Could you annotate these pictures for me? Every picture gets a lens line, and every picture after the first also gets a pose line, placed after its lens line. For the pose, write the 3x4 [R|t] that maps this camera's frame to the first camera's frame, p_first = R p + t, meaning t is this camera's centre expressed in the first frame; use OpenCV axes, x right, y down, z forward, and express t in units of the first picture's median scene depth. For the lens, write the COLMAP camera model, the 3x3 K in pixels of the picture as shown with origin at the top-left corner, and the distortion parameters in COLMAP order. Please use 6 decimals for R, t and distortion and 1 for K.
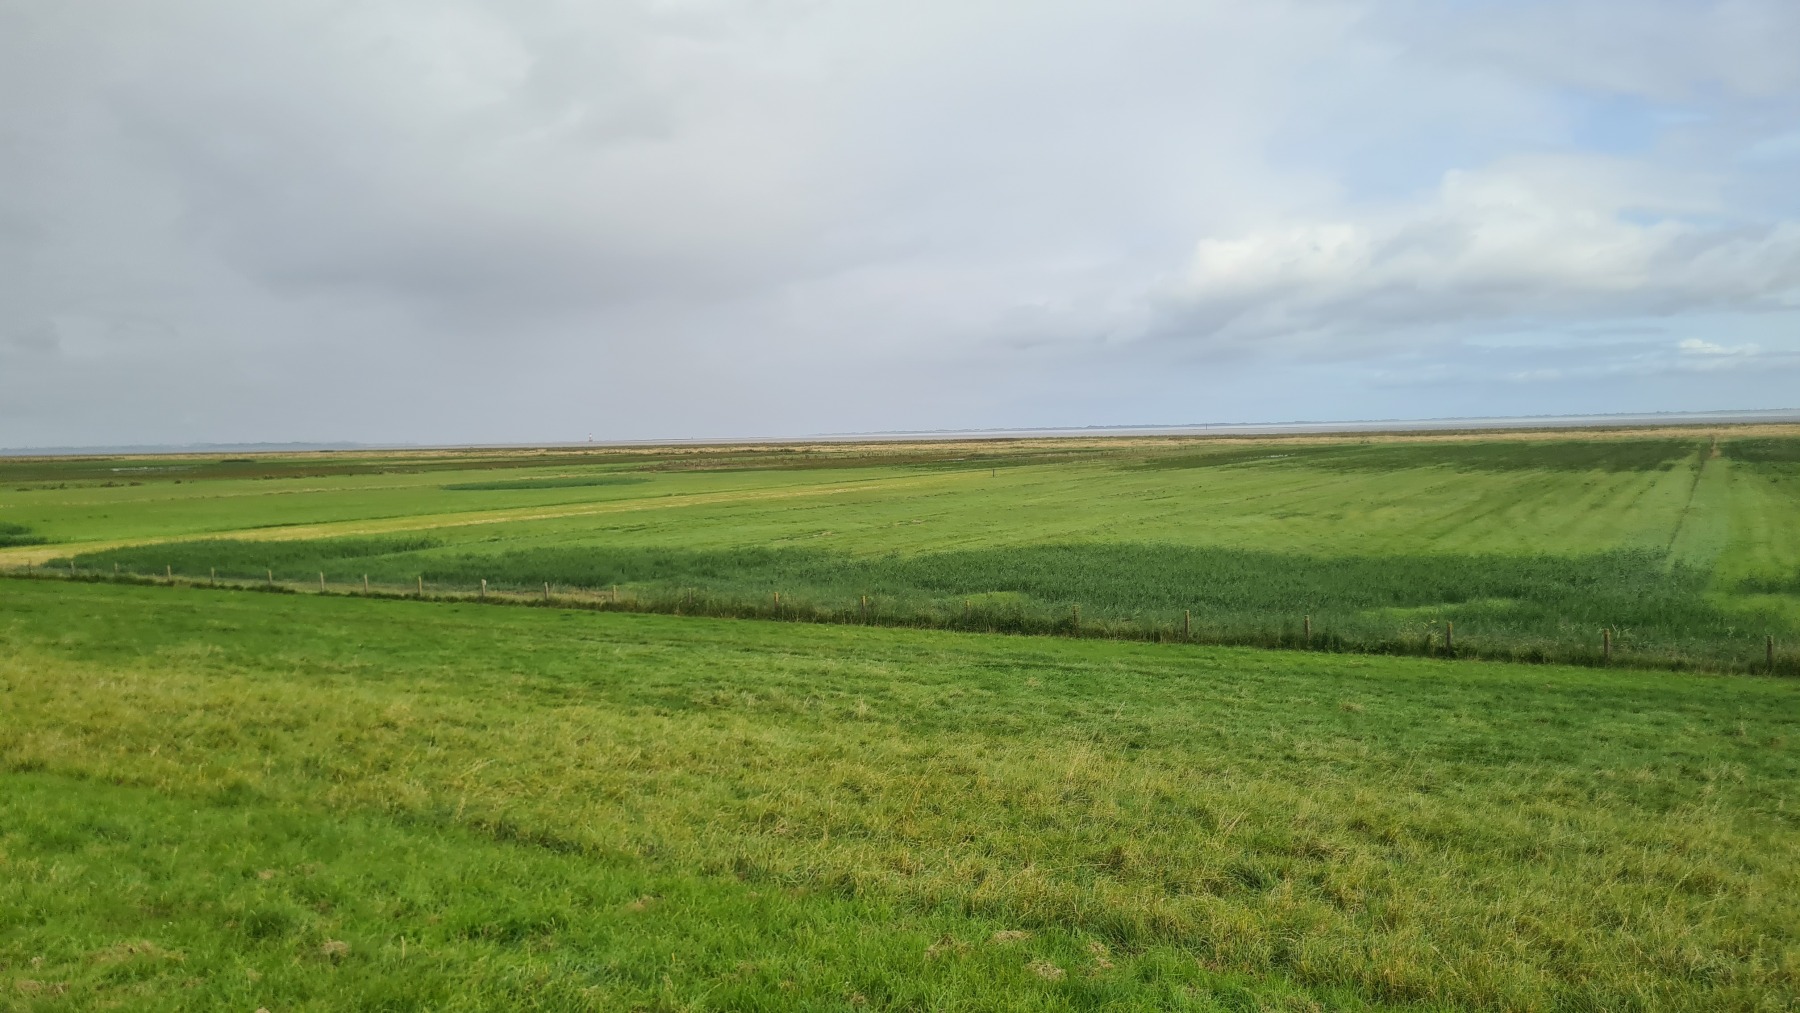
lens RADIAL K [[1318.4, 0, 902.2], [0, 1318.4, 509.6], [0, 0, 1]] dist [0.030977, 0.000334]
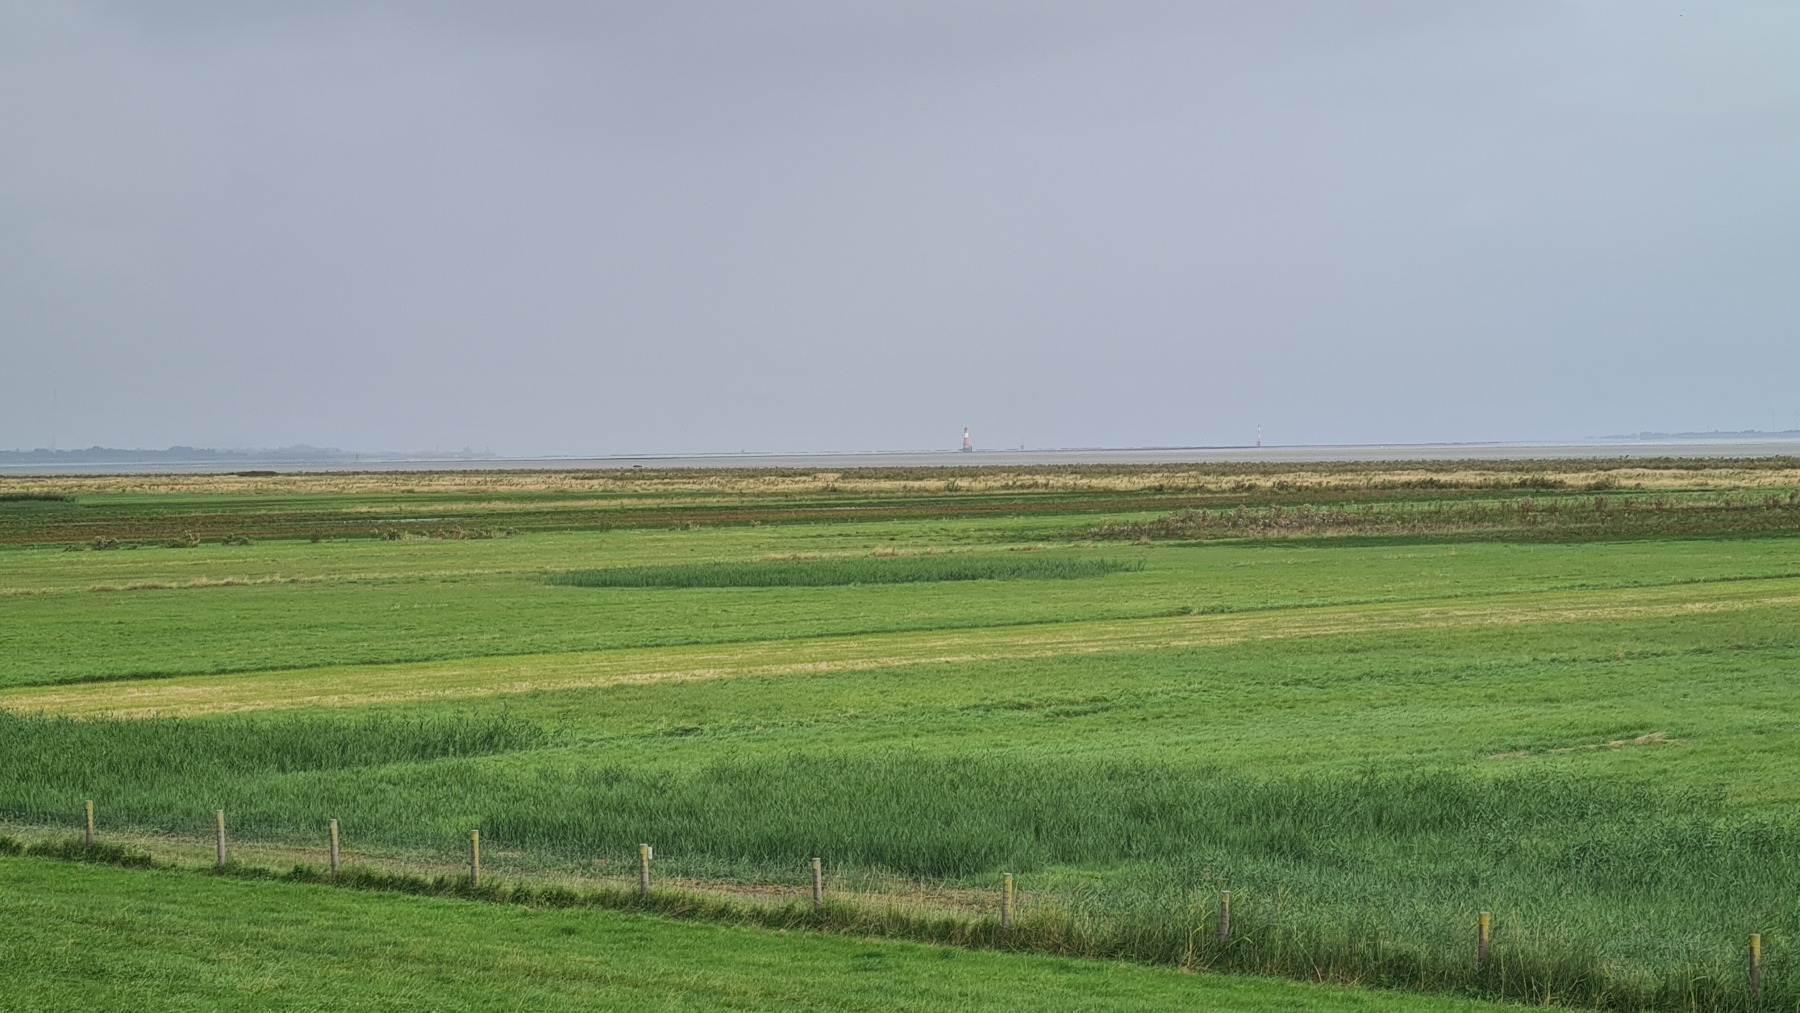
lens RADIAL K [[1458.4, 0, 900.2], [0, 1458.4, 501.7], [0, 0, 1]] dist [0.004648, 0.016029]
pose [[0.992595, 0.004387, -0.121391, -0.202959], [-0.024932, 0.985428, -0.168257, 0.026663], [0.118884, 0.170037, 0.978240, 0.611409]]
